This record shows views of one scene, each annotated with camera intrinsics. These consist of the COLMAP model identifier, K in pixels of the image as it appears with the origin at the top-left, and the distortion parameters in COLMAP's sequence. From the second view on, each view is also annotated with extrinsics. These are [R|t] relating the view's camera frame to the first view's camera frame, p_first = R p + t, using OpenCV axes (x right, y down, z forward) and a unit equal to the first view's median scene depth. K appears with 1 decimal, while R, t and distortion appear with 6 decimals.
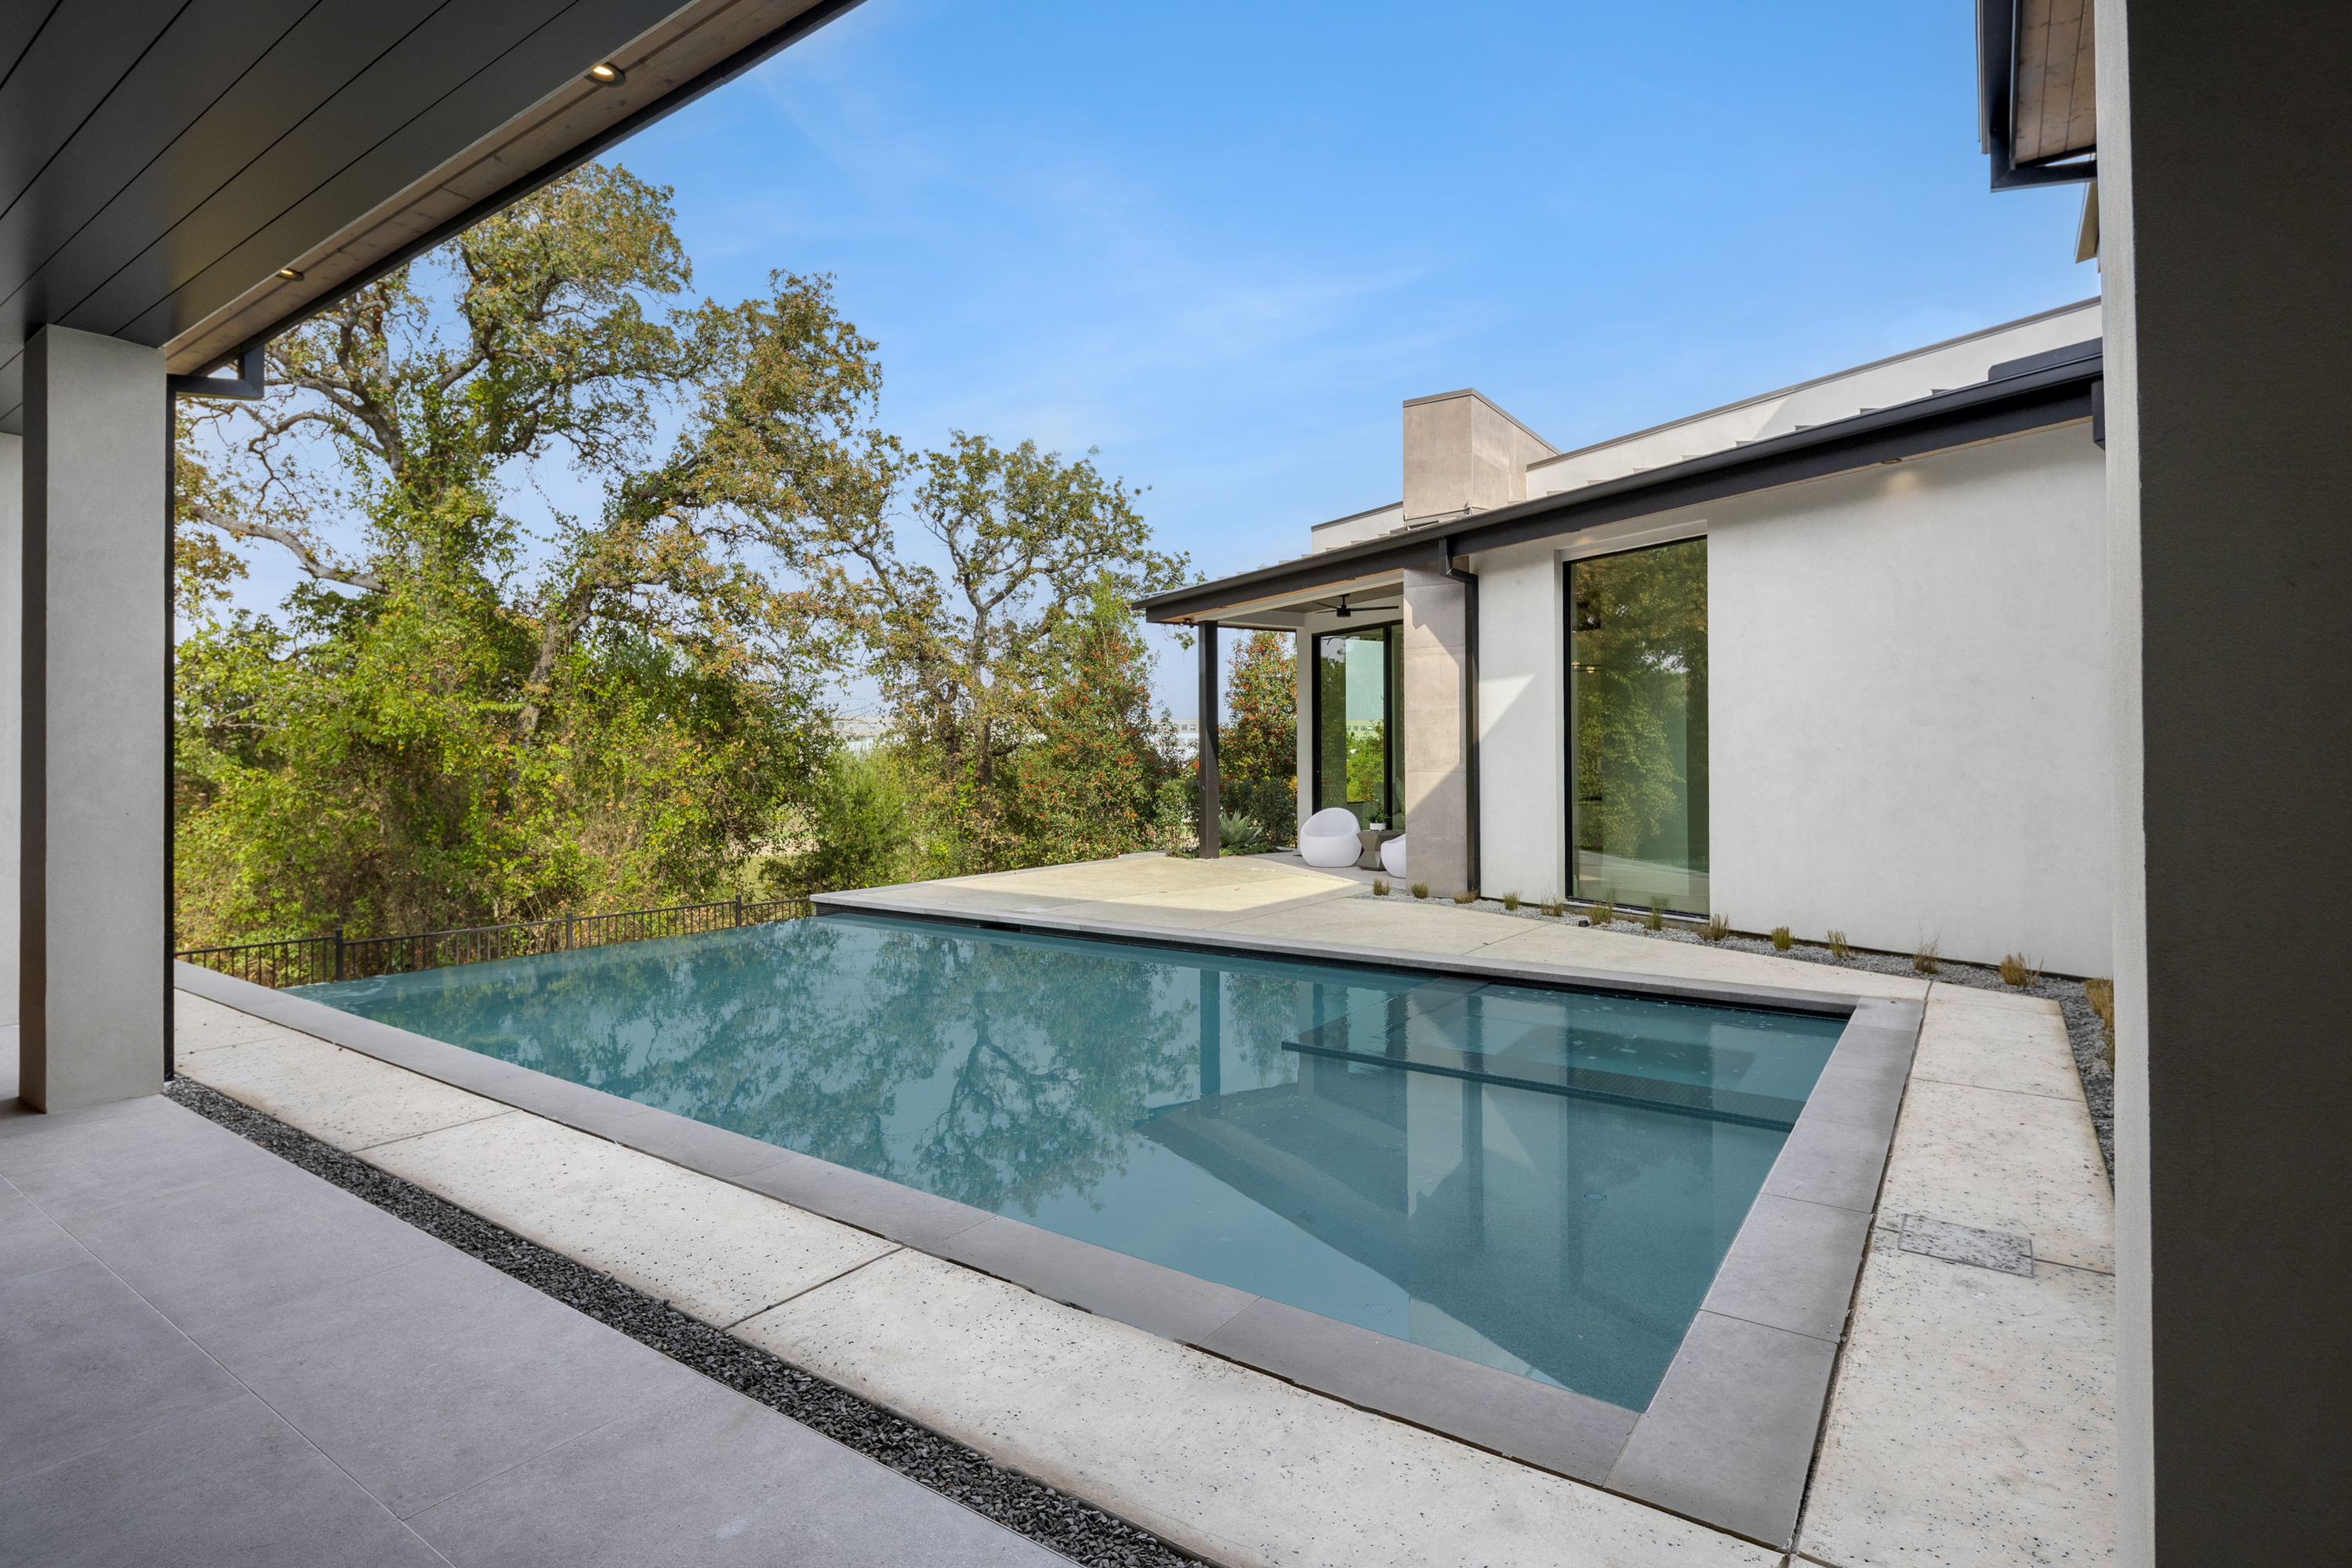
lens RADIAL K [[1165.2, 0, 1176.6], [0, 1165.2, 758.4], [0, 0, 1]] dist [0.005572, -0.003397]
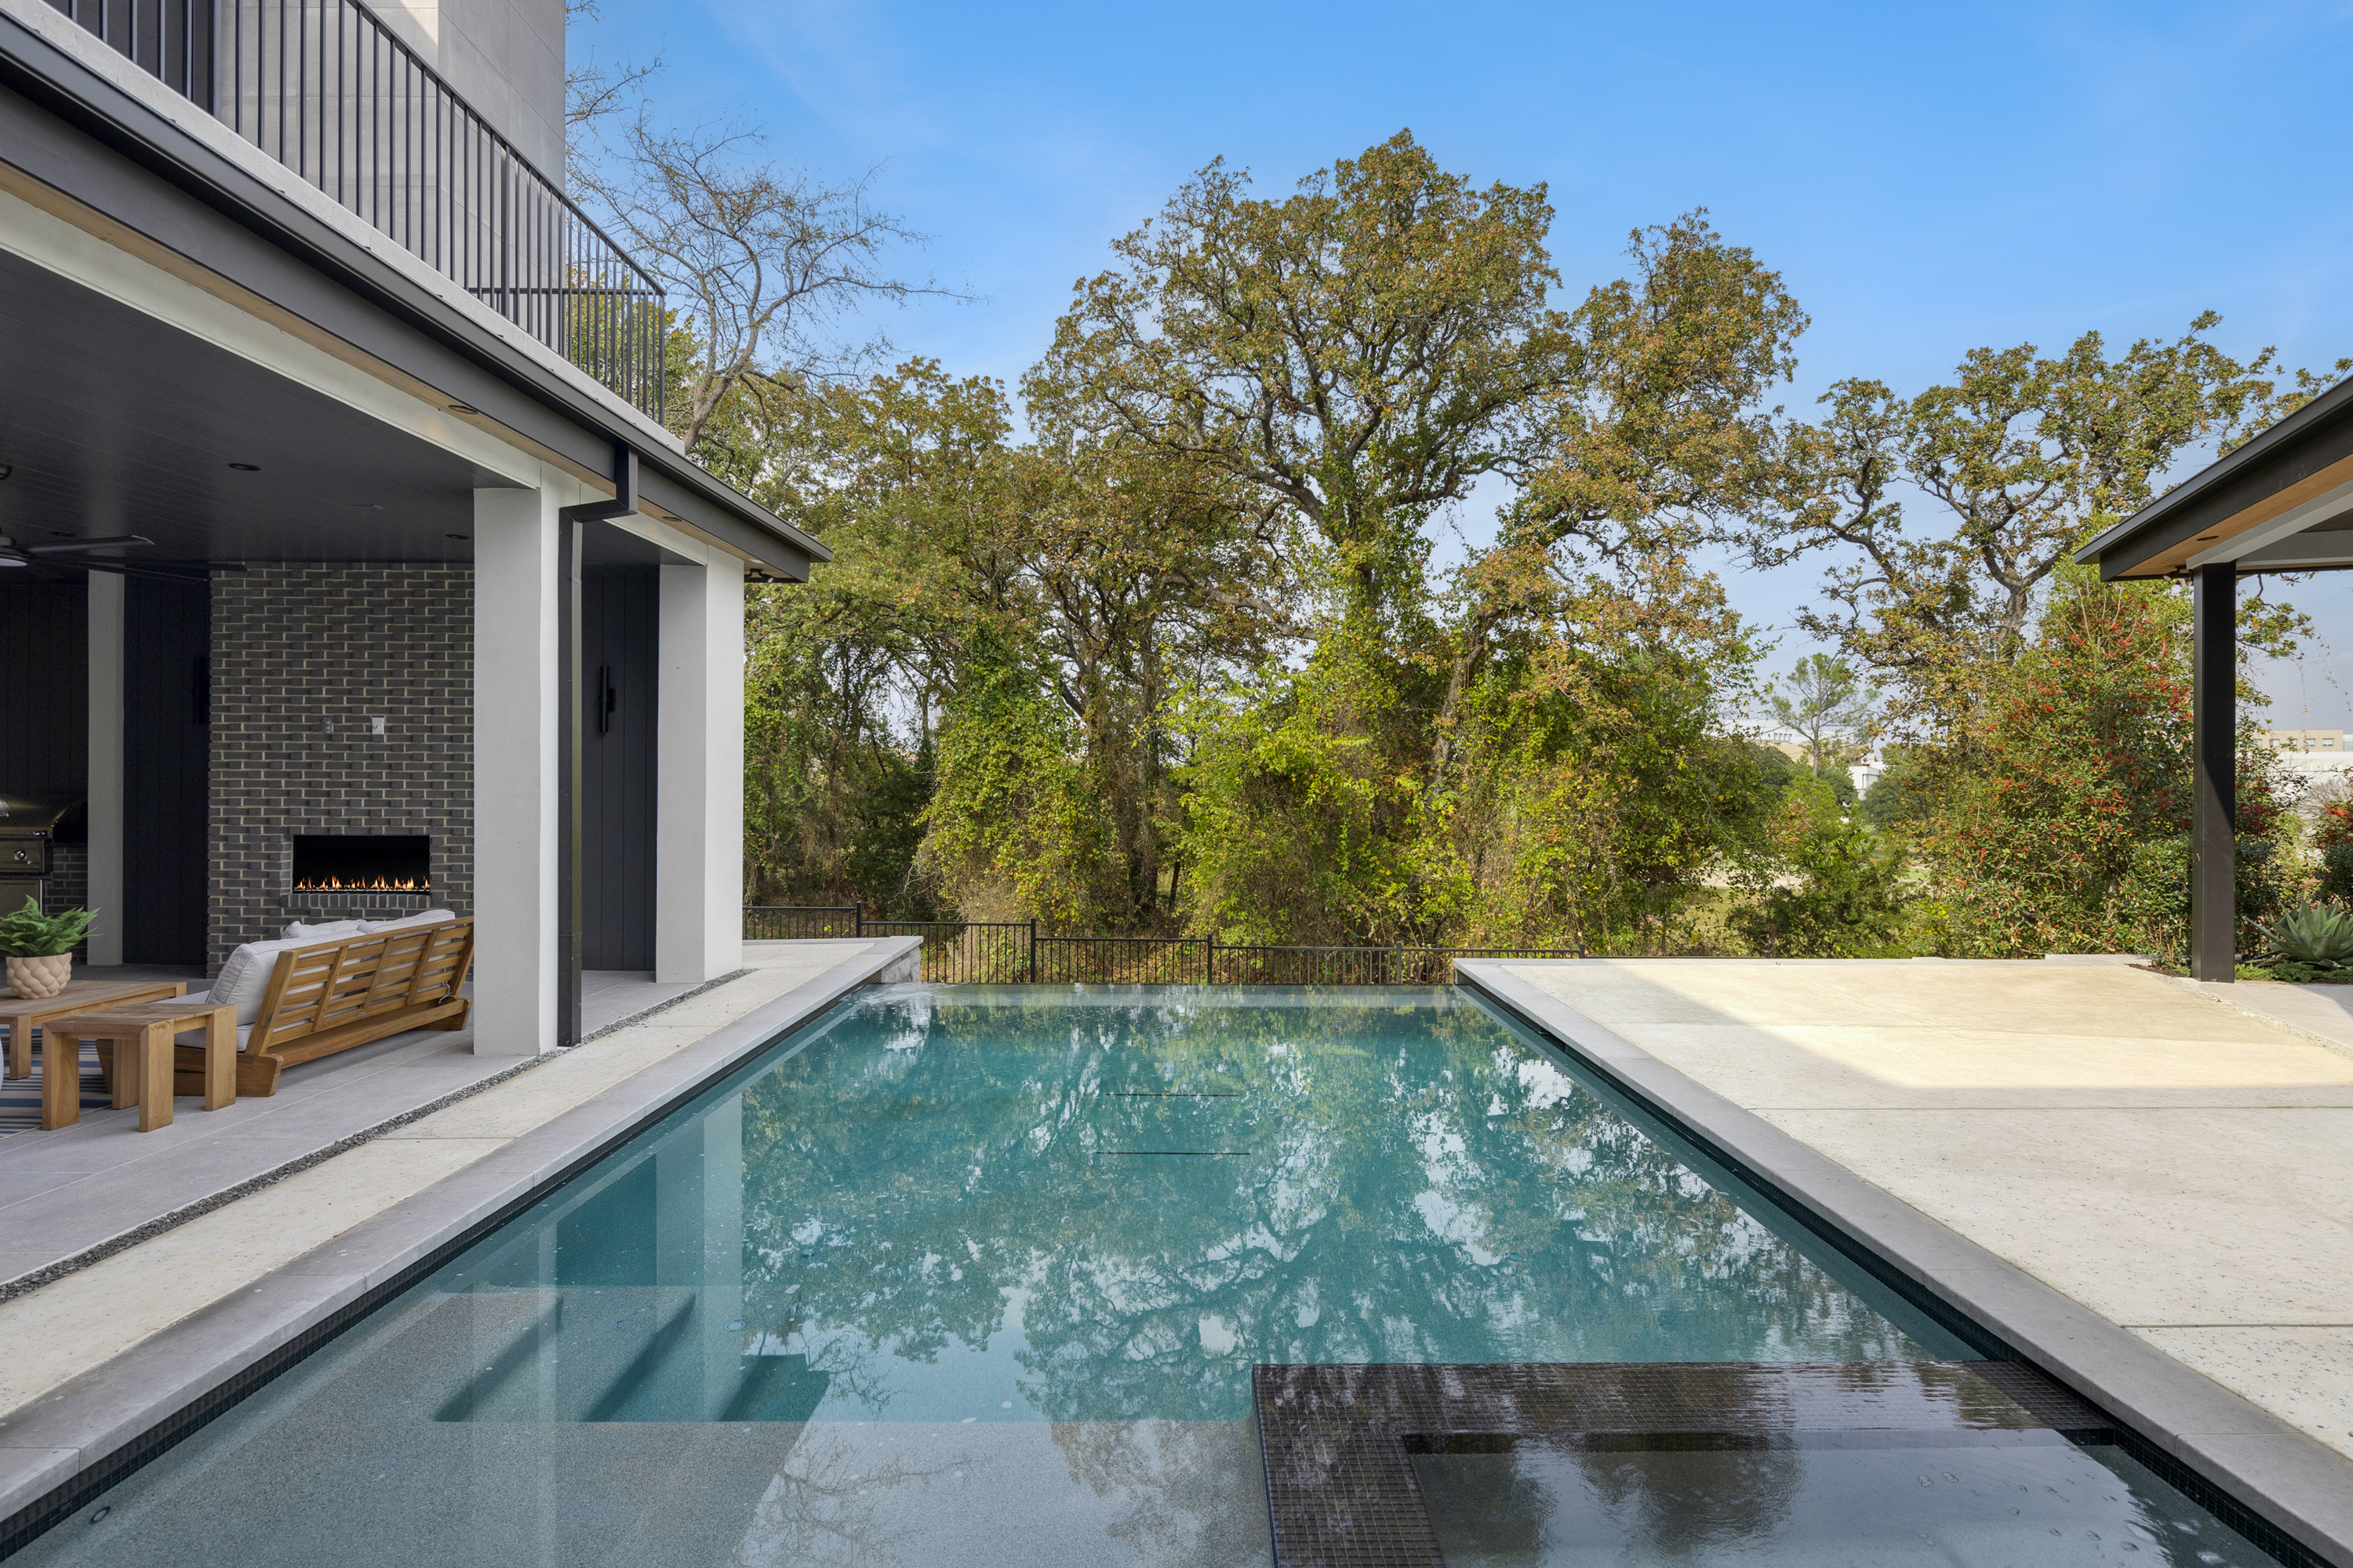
lens RADIAL K [[1165.8, 0, 1179.9], [0, 1165.8, 792.1], [0, 0, 1]] dist [0.005572, -0.003397]
pose [[0.580248, 0.014377, -0.814313, 0.129175], [-0.008347, 0.999897, 0.011706, -0.006175], [0.814397, 0.000005, 0.580308, 0.164648]]
